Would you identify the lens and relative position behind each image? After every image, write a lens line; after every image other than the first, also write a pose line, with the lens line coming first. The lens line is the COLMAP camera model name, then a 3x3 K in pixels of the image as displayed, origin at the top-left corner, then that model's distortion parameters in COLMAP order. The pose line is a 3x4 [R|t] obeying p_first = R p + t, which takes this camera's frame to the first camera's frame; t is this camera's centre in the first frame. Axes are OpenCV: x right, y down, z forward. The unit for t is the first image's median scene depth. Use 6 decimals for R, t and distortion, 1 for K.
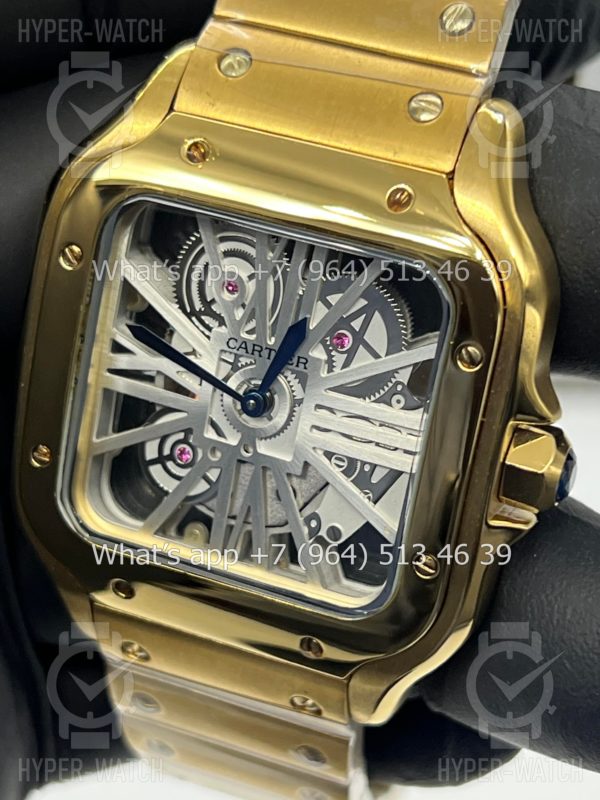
lens RADIAL K [[1795.5, 0, 300.0], [0, 1795.5, 400.0], [0, 0, 1]] dist [0.129647, 0.030489]
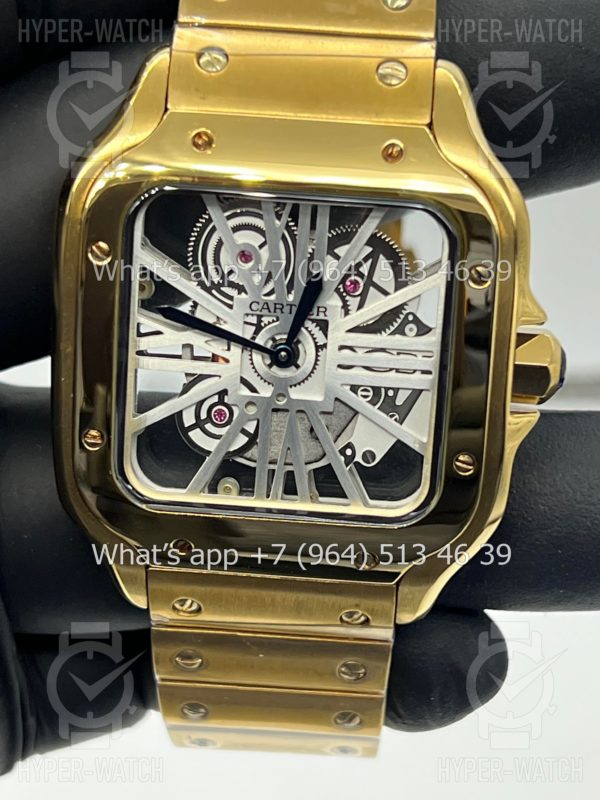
lens RADIAL K [[1795.5, 0, 300.0], [0, 1795.5, 400.0], [0, 0, 1]] dist [0.129647, 0.030489]
pose [[0.951222, -0.177954, 0.252012, -0.305057], [0.185182, 0.982691, -0.005061, 0.037086], [-0.246749, 0.051482, 0.967711, -0.090997]]
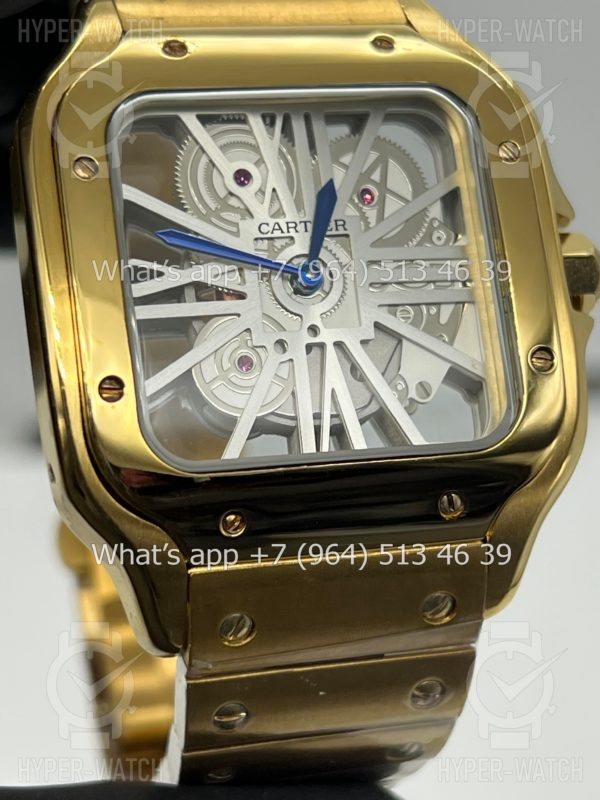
lens RADIAL K [[1795.5, 0, 300.0], [0, 1795.5, 400.0], [0, 0, 1]] dist [0.129647, 0.030489]
pose [[0.802056, -0.175217, 0.570969, -0.587392], [0.403013, 0.864320, -0.300885, 0.344546], [-0.440780, 0.471434, 0.763848, 0.303417]]
